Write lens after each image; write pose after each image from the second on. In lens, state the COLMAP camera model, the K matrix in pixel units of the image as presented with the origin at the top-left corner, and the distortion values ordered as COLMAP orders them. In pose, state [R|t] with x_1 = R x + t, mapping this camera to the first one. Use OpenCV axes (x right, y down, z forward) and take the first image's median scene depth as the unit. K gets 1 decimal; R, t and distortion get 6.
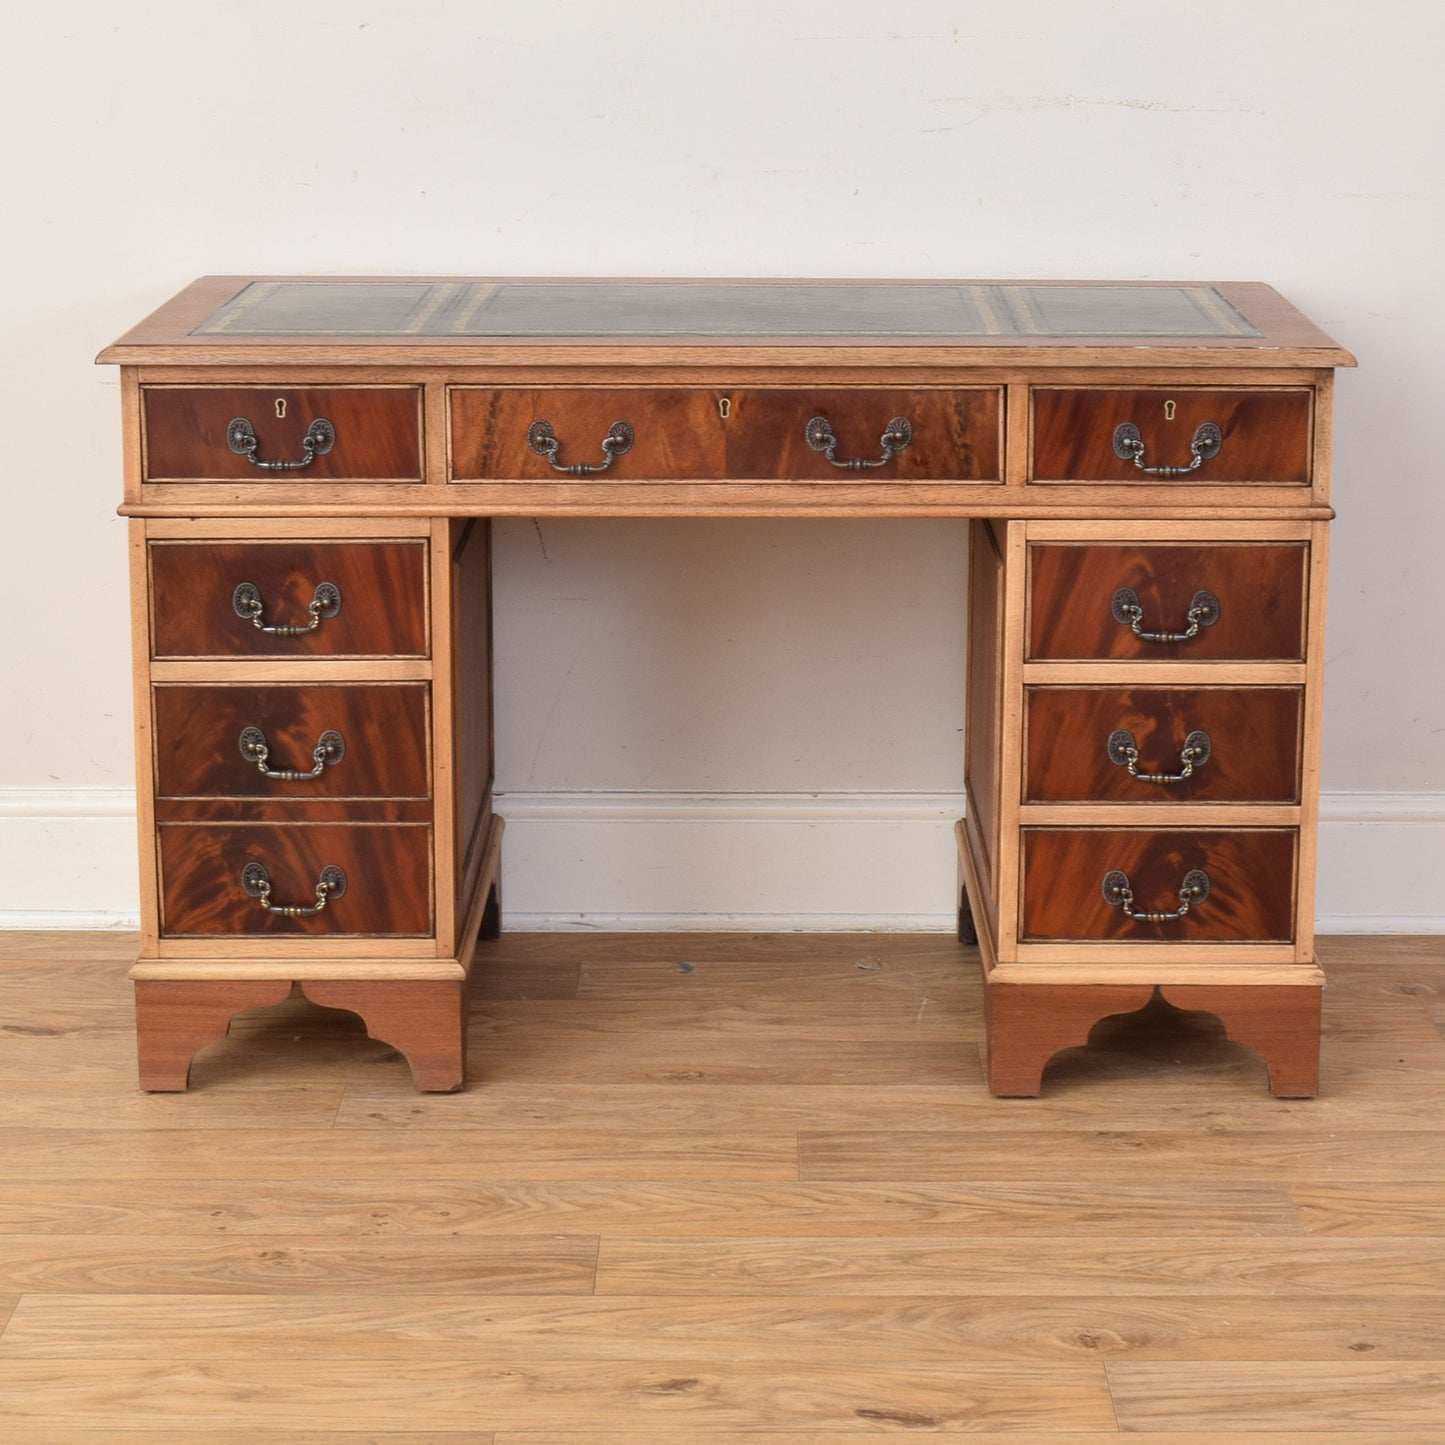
lens RADIAL K [[3691.8, 0, 722.9], [0, 3691.8, 679.9], [0, 0, 1]] dist [-0.012462, -0.046922]
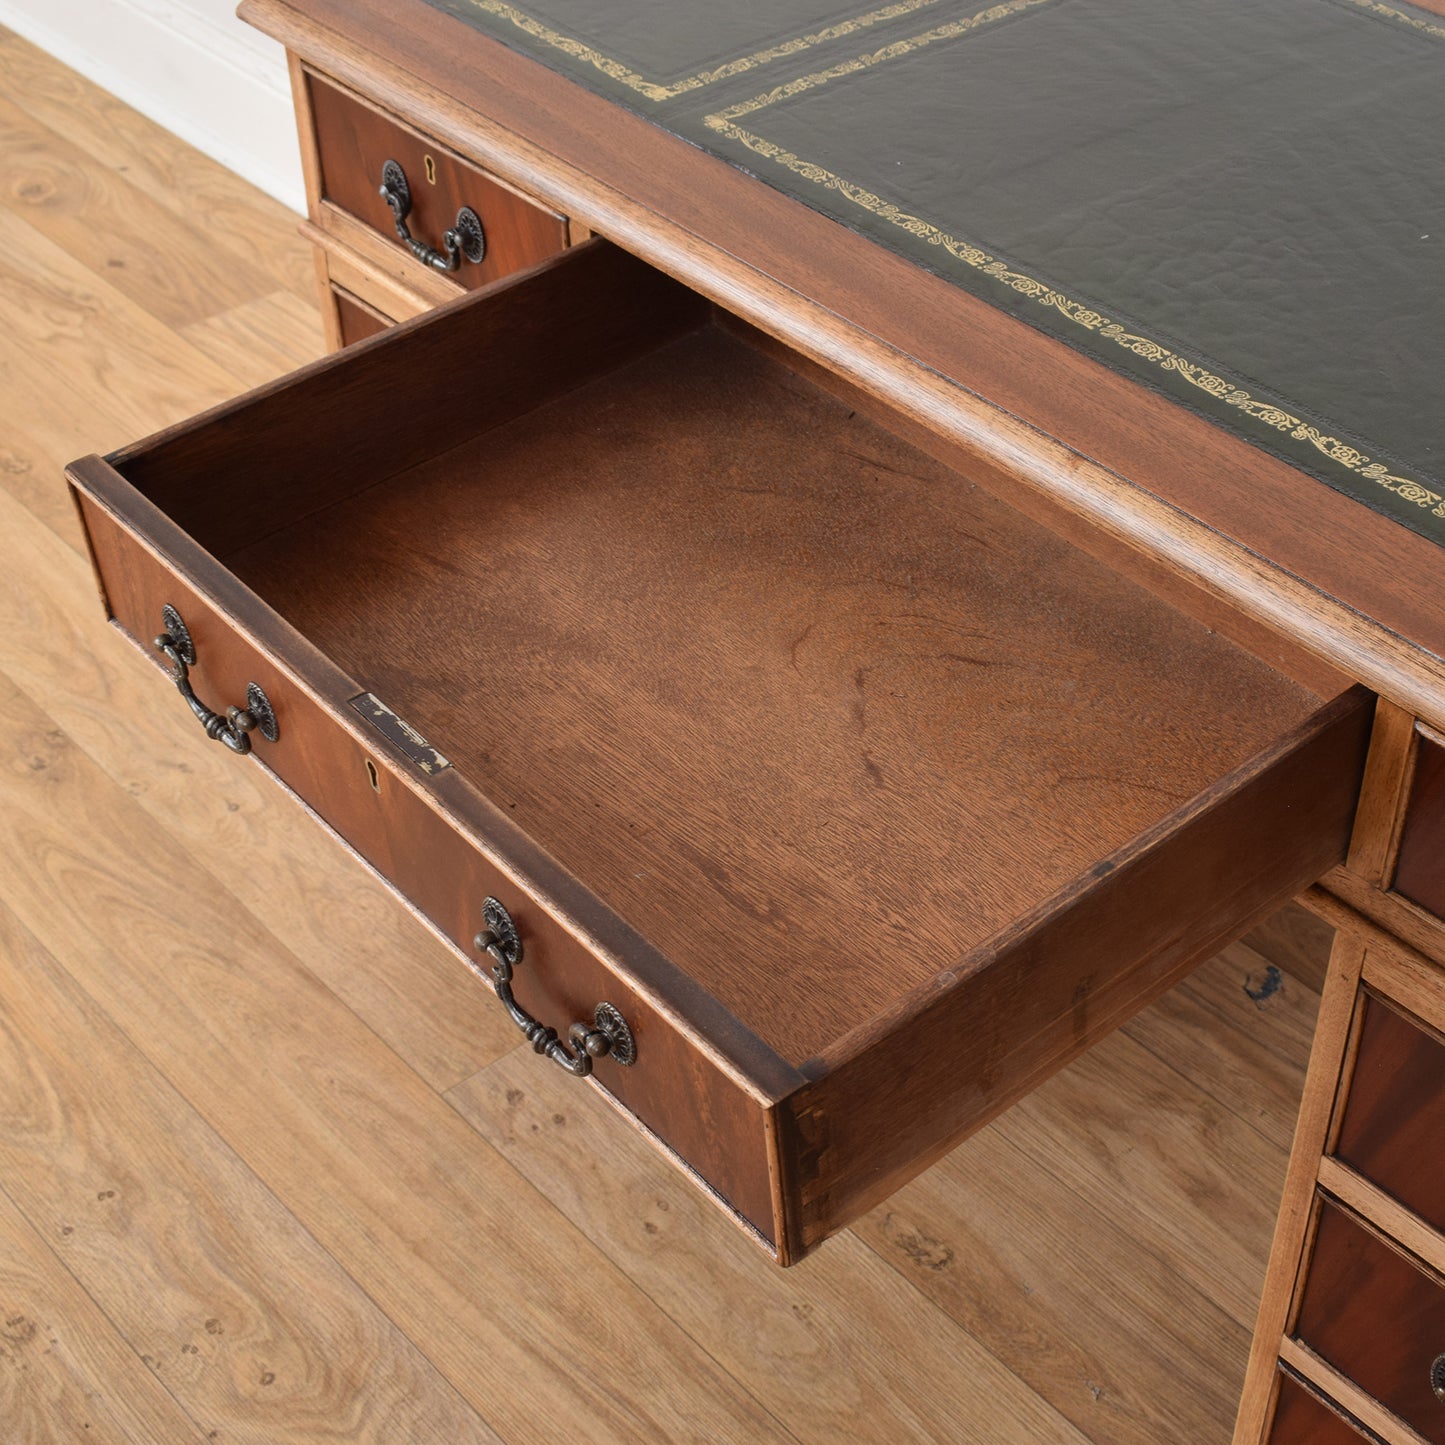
lens RADIAL K [[2429.3, 0, 832.8], [0, 2429.3, 721.5], [0, 0, 1]] dist [-0.045625, 0.047006]
pose [[0.677986, 0.470122, -0.565084, 0.198959], [-0.165739, 0.846715, 0.505573, -0.213741], [0.716146, -0.249115, 0.651979, 0.774248]]
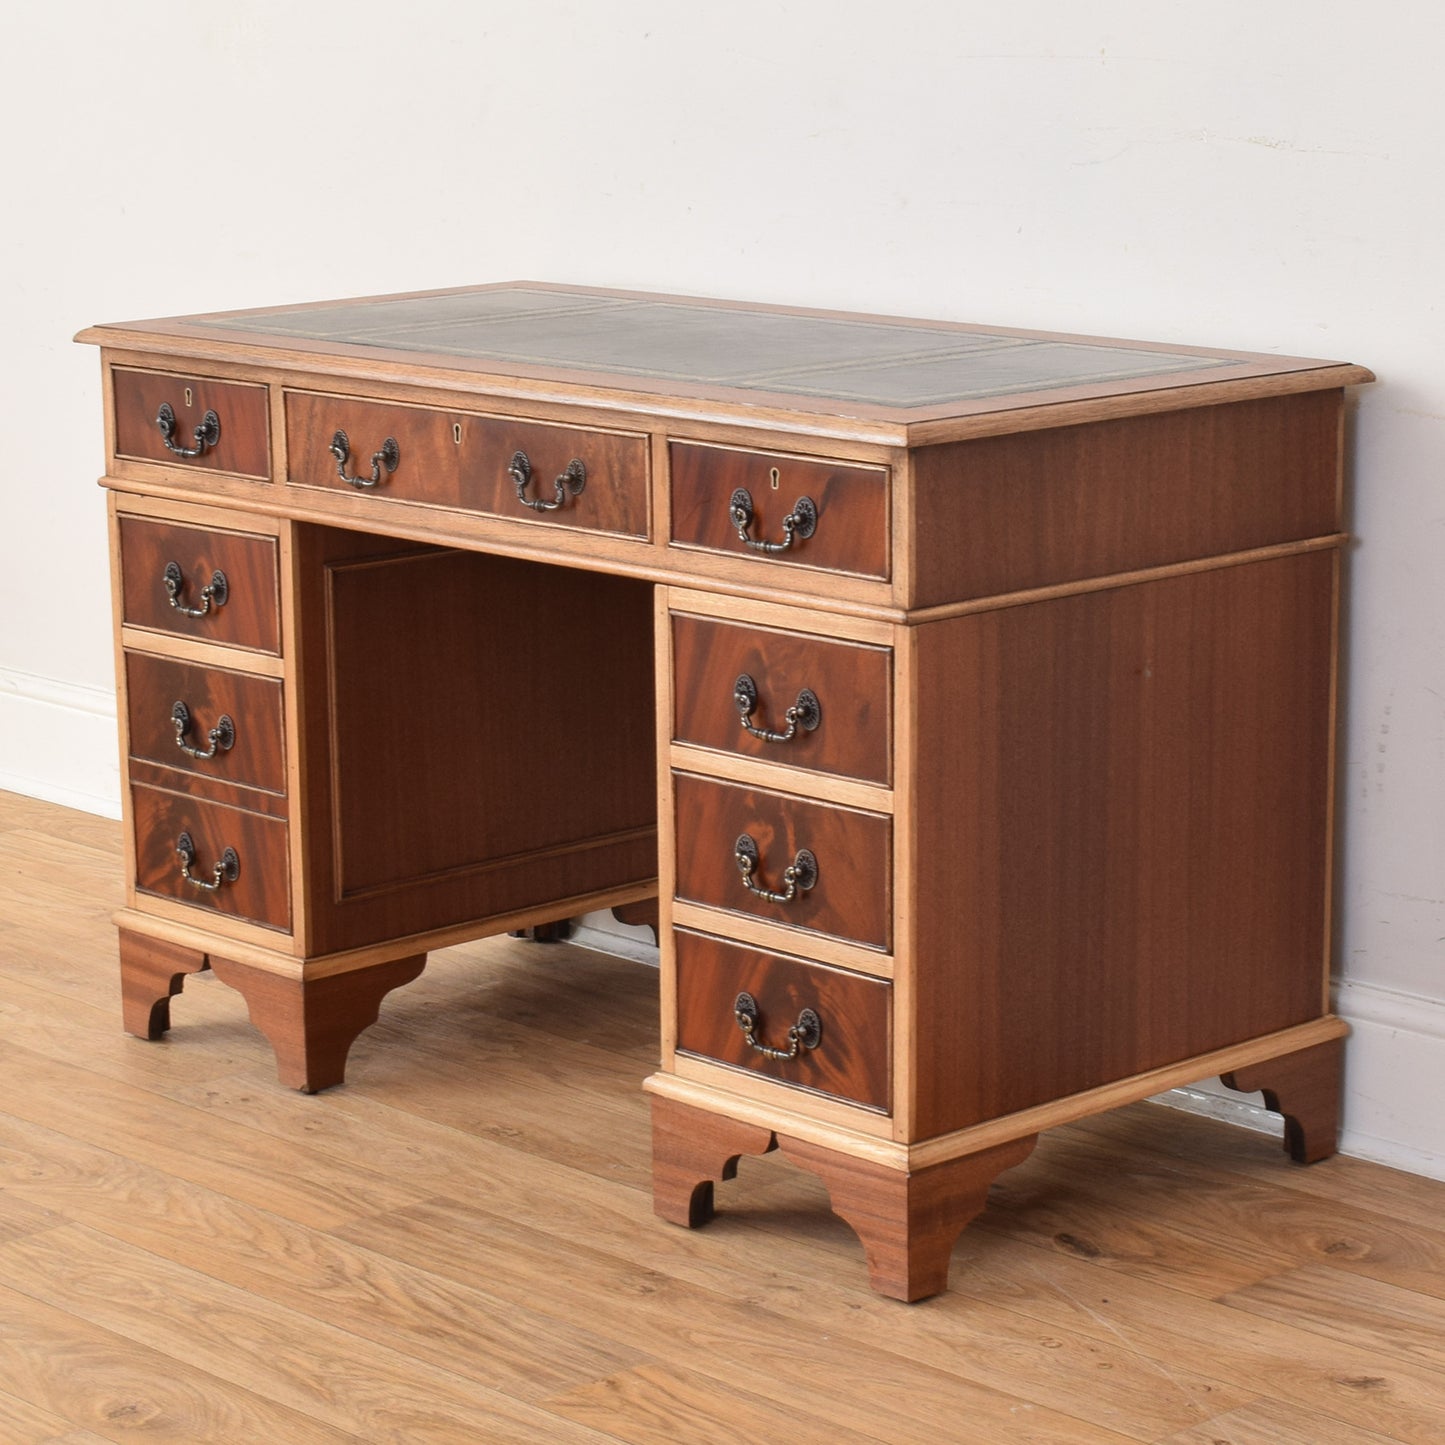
lens RADIAL K [[3989.3, 0, 722.5], [0, 3989.3, 722.5], [0, 0, 1]] dist [-0.025979, -0.219326]
pose [[0.688109, 0.137067, -0.712544, 0.807034], [-0.142322, 0.988417, 0.052693, -0.064651], [0.711513, 0.065152, 0.699646, 0.333394]]
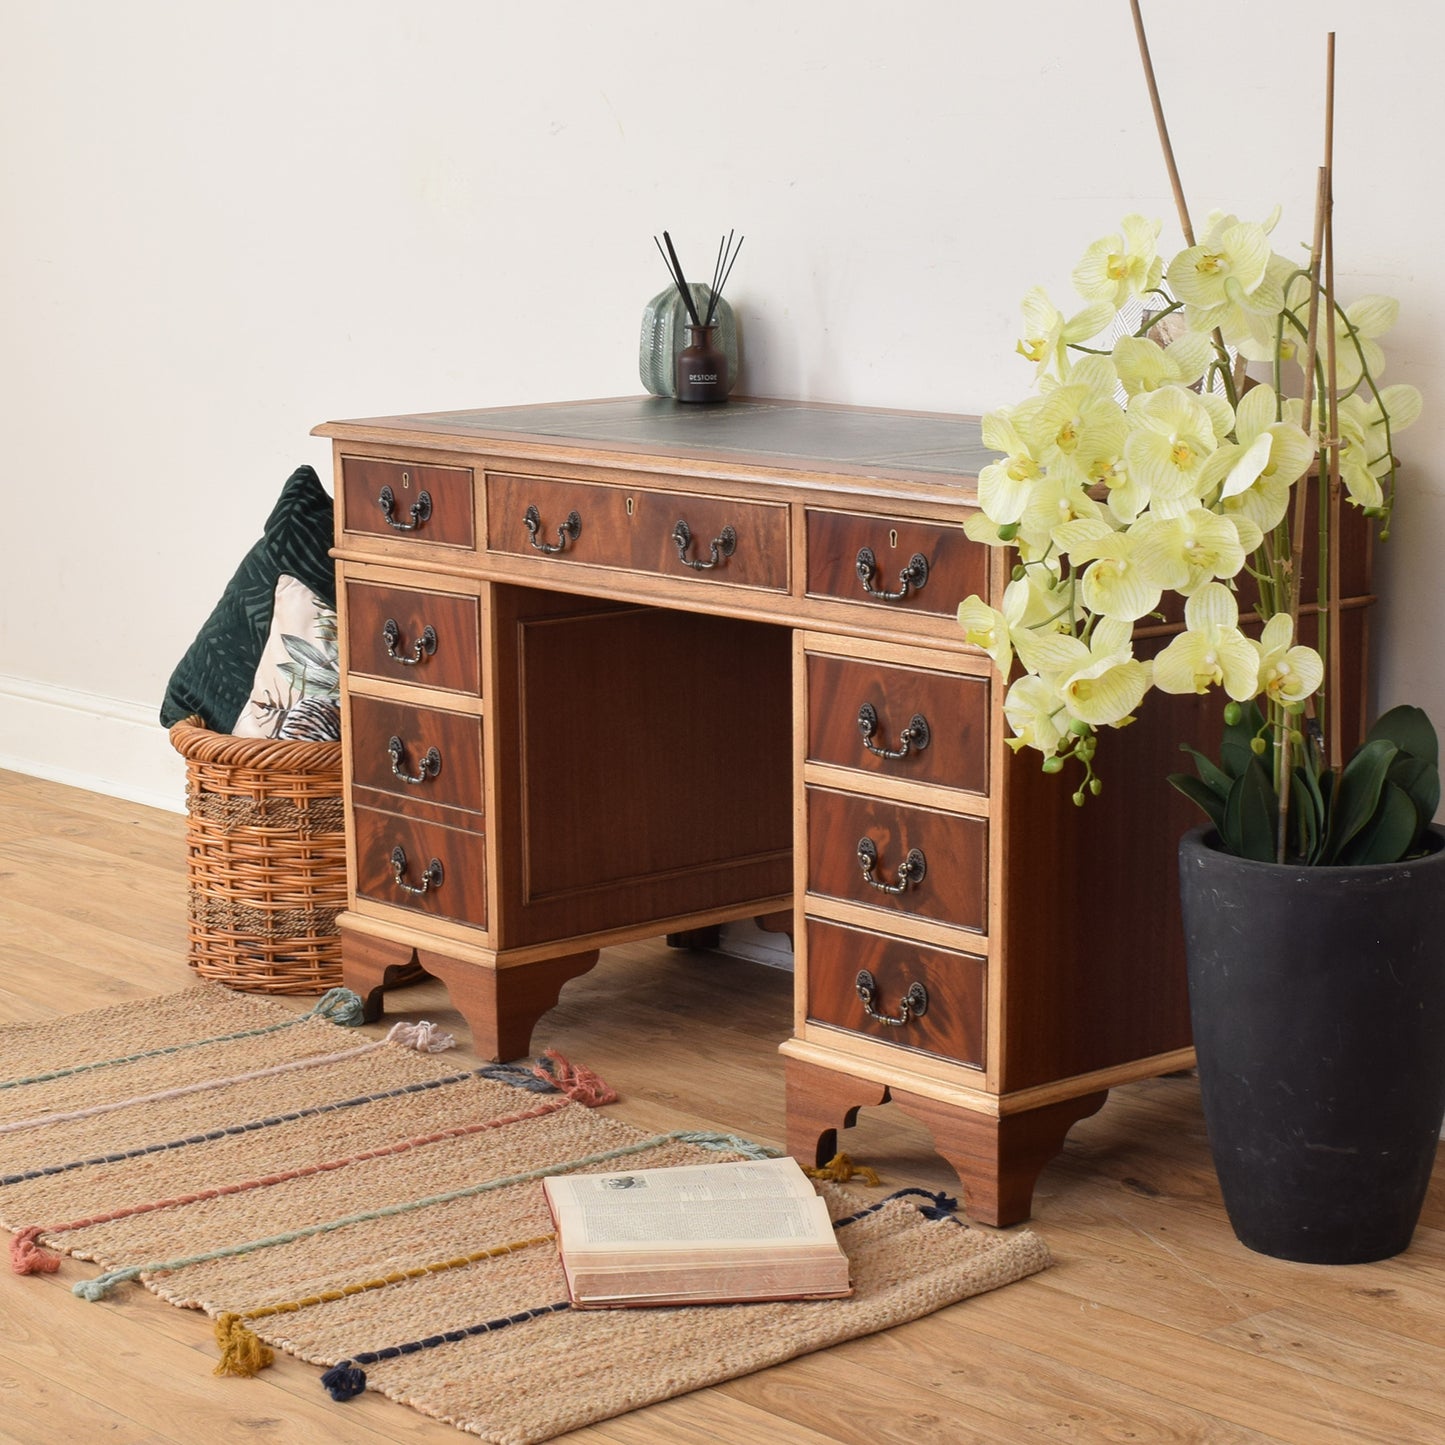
lens RADIAL K [[3521.6, 0, 722.7], [0, 3521.6, 826.1], [0, 0, 1]] dist [-0.008688, -0.311189]
pose [[0.658647, 0.140494, -0.739220, 0.855730], [-0.150834, 0.987126, 0.053216, -0.038550], [0.737179, 0.076449, 0.671359, 0.296281]]
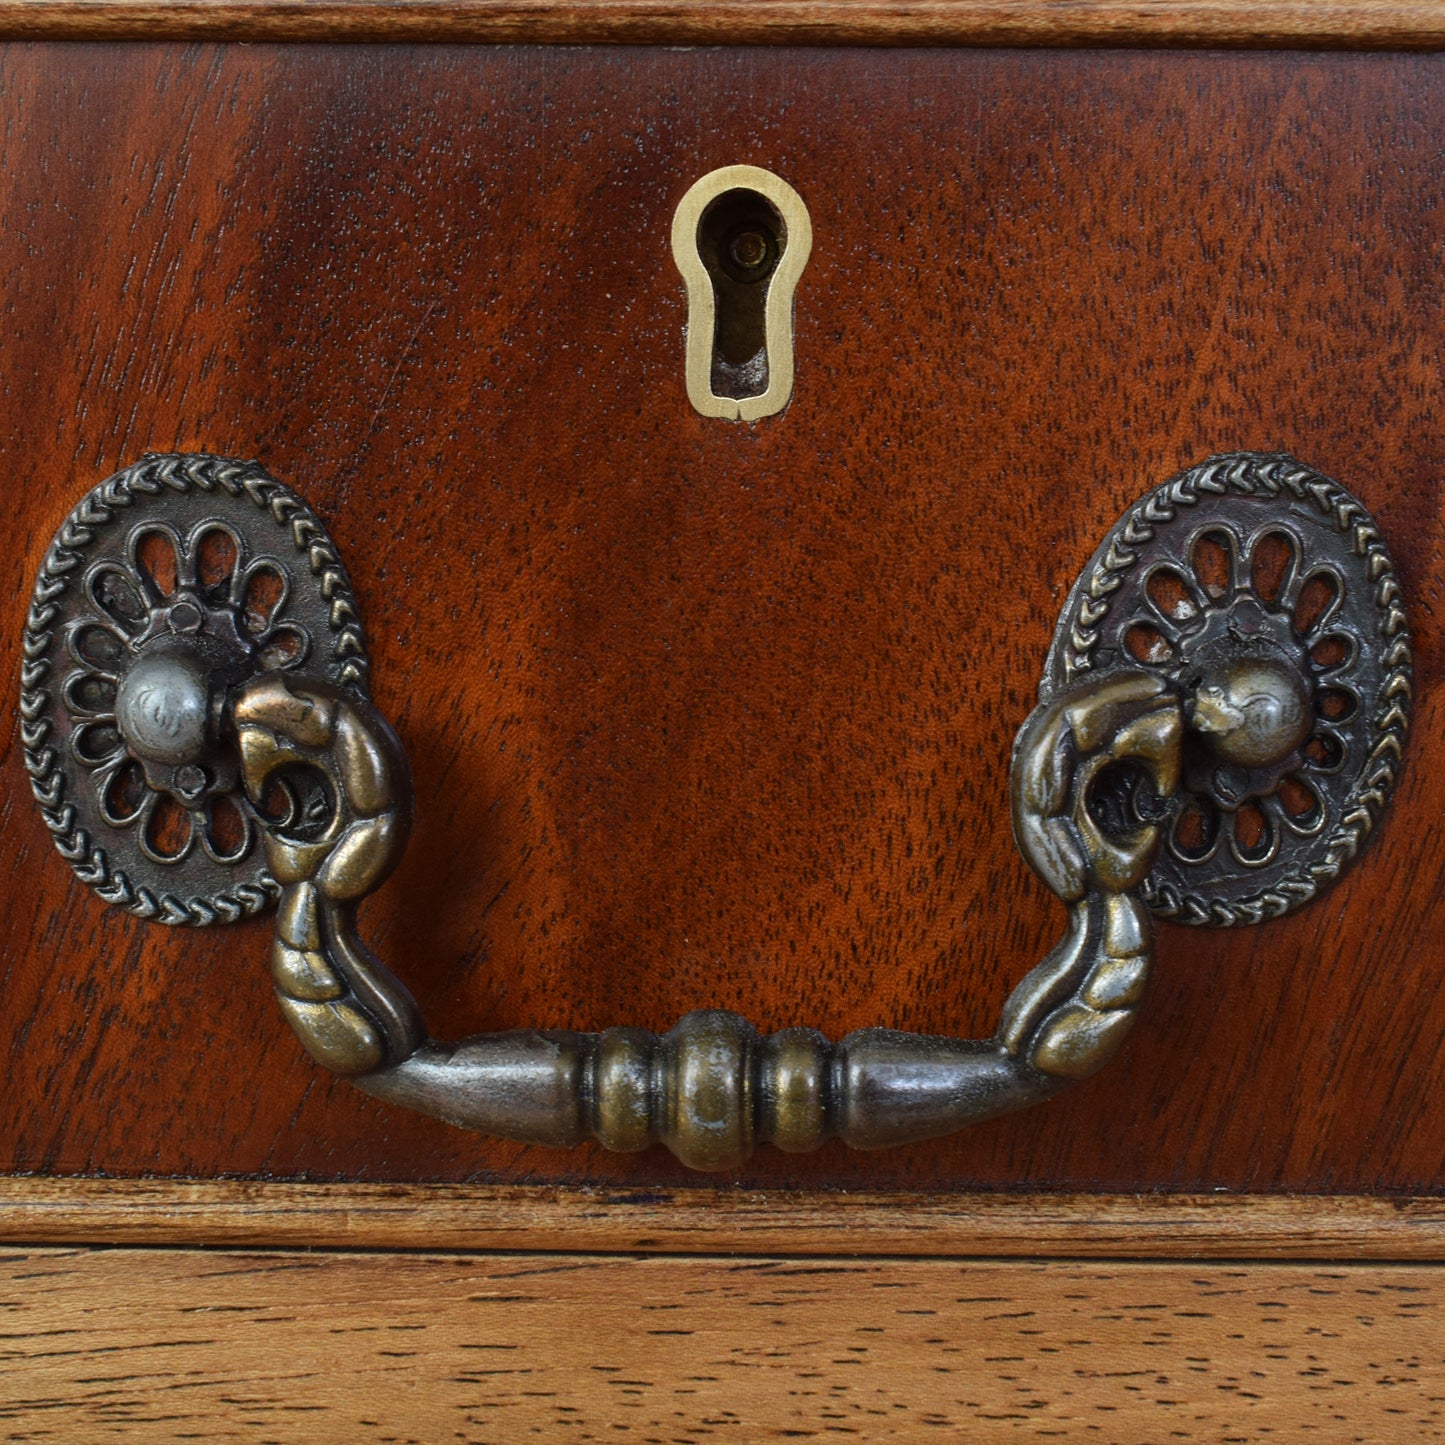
lens RADIAL K [[3259.9, 0, 722.5], [0, 3259.9, 722.5], [0, 0, 1]] dist [-0.040833, 0.171268]
pose [[0.999996, -0.000188, -0.002993, 0.122440], [-0.000022, 0.997543, -0.070054, -0.060223], [0.002999, 0.070053, 0.997539, 0.943923]]
